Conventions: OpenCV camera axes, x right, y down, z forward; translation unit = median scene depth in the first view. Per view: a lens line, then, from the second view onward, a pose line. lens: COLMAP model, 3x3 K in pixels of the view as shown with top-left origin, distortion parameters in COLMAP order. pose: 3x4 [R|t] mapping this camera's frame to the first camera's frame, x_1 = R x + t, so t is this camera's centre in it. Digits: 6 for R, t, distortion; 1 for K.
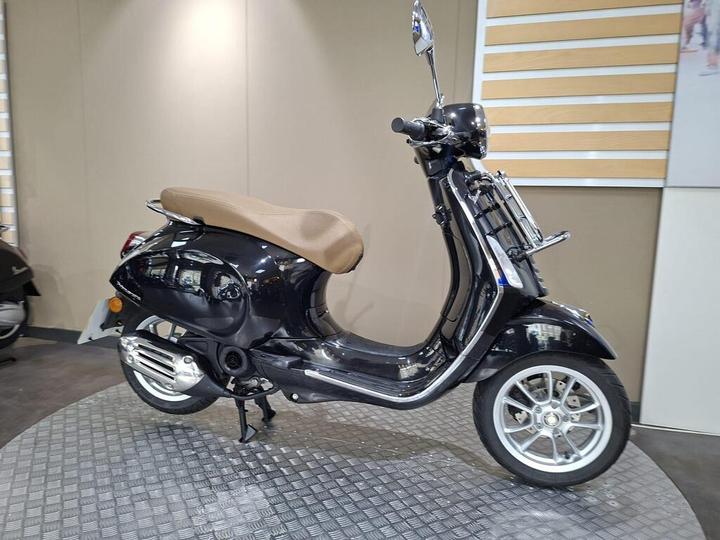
lens RADIAL K [[490.0, 0, 360.1], [0, 490.0, 267.0], [0, 0, 1]] dist [0.009263, -0.019569]
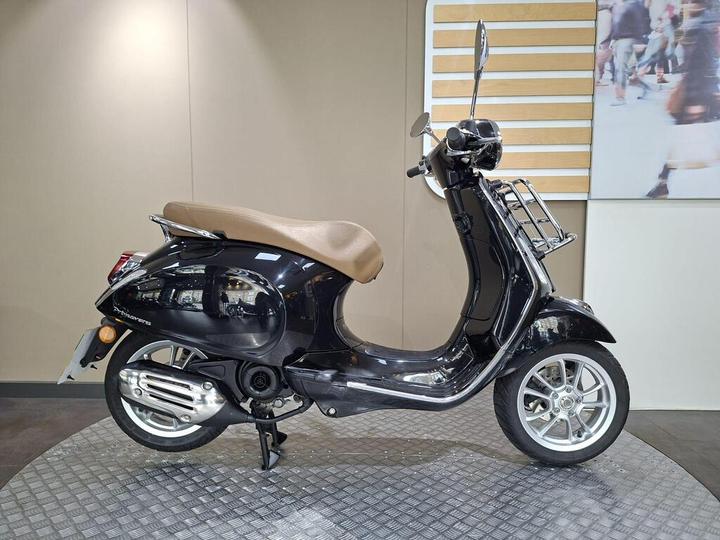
lens RADIAL K [[484.3, 0, 358.0], [0, 484.3, 274.7], [0, 0, 1]] dist [0.011160, -0.022338]
pose [[0.967050, -0.050002, 0.249628, -0.284182], [0.059465, 0.997764, -0.030509, 0.023528], [-0.247545, 0.044348, 0.967861, 0.038744]]
